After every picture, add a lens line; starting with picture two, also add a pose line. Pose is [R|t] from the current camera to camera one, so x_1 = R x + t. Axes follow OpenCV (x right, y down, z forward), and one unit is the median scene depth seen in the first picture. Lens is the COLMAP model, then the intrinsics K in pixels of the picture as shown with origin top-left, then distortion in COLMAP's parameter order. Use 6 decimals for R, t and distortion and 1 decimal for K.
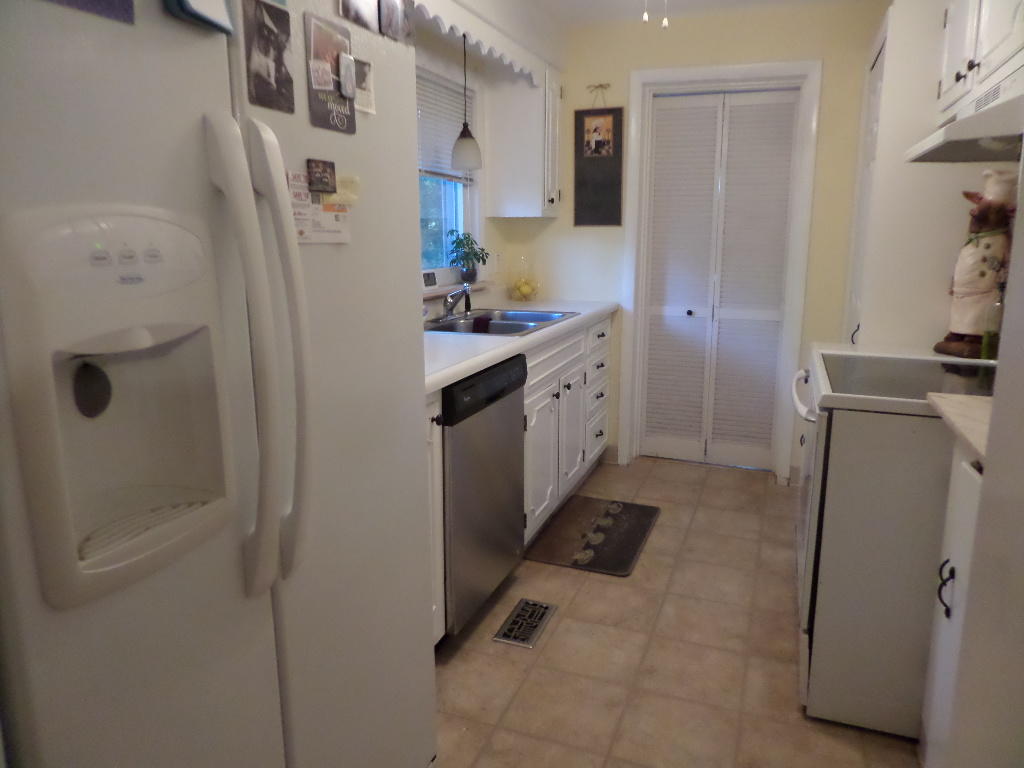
lens RADIAL K [[722.9, 0, 508.1], [0, 722.9, 380.4], [0, 0, 1]] dist [-0.012708, 0.008623]
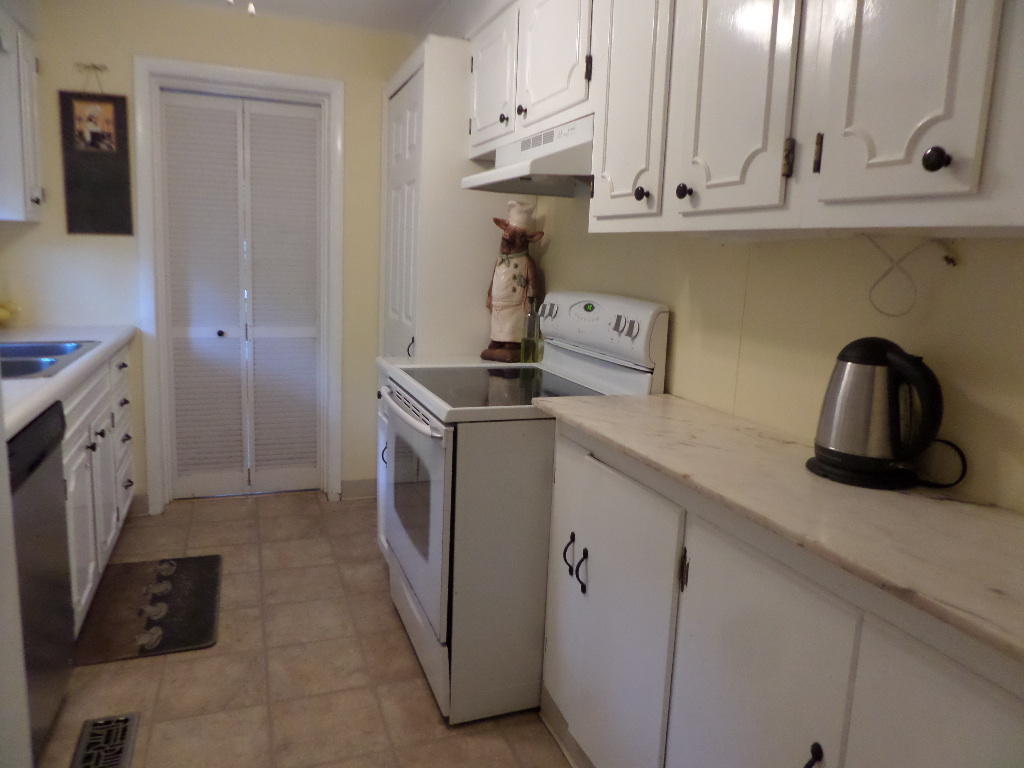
lens RADIAL K [[722.9, 0, 512.8], [0, 722.9, 373.9], [0, 0, 1]] dist [-0.012708, 0.008623]
pose [[0.748774, -0.086680, 0.657133, -0.093591], [0.104348, 0.994465, 0.012276, -0.019810], [-0.654560, 0.059379, 0.753675, 0.095141]]
